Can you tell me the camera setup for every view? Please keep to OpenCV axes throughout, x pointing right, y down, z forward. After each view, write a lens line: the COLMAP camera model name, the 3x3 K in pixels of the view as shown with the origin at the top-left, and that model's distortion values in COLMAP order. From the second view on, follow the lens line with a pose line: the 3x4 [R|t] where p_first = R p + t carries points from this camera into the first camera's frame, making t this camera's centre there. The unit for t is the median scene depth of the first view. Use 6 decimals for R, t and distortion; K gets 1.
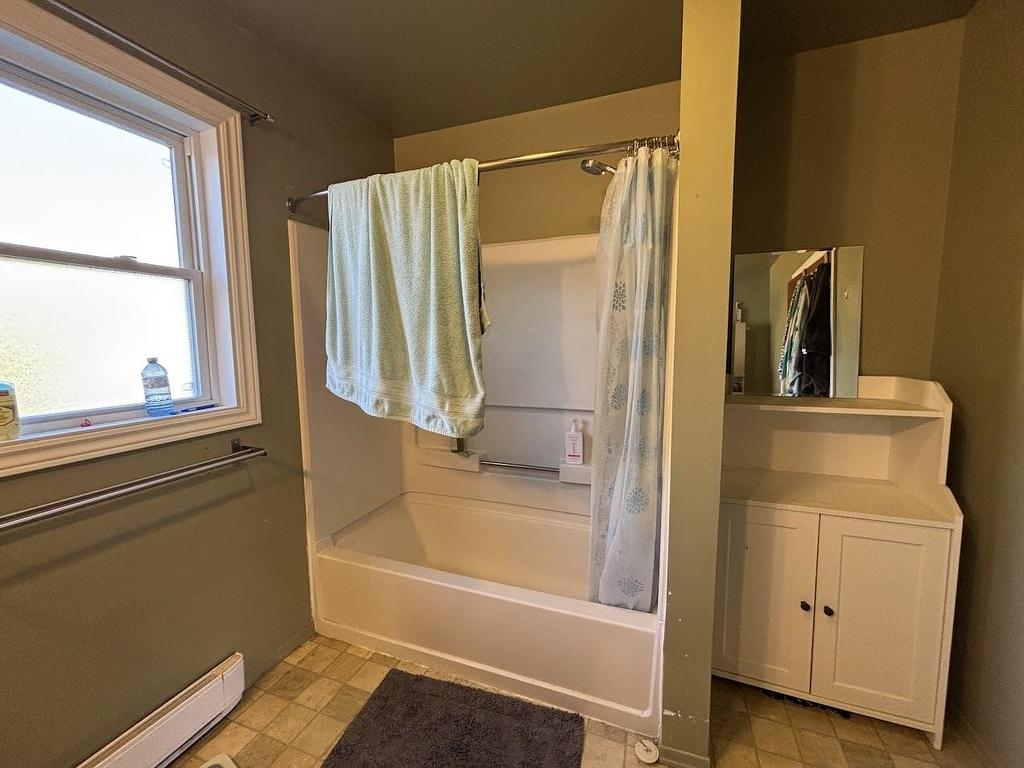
lens RADIAL K [[413.7, 0, 510.6], [0, 413.7, 383.8], [0, 0, 1]] dist [-0.003215, 0.001281]
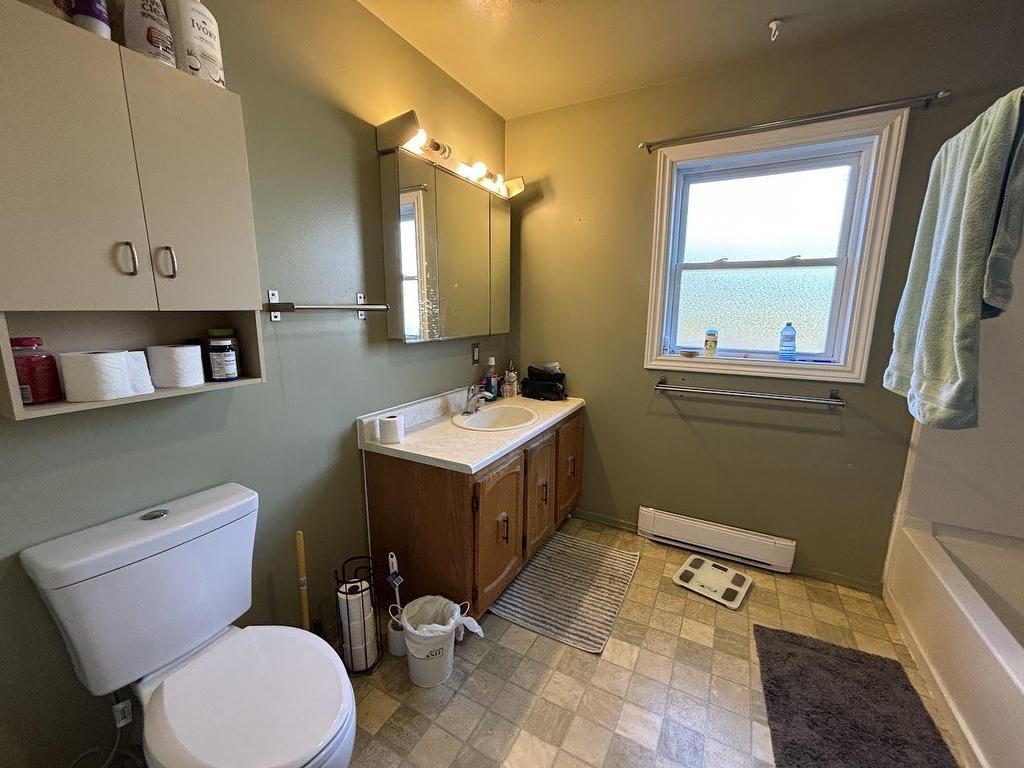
lens RADIAL K [[413.7, 0, 510.7], [0, 413.7, 386.6], [0, 0, 1]] dist [-0.003215, 0.001281]
pose [[-0.142682, 0.192770, -0.970815, 0.715593], [-0.109211, 0.971795, 0.209016, -0.033230], [0.983725, 0.135847, -0.117605, 0.161813]]
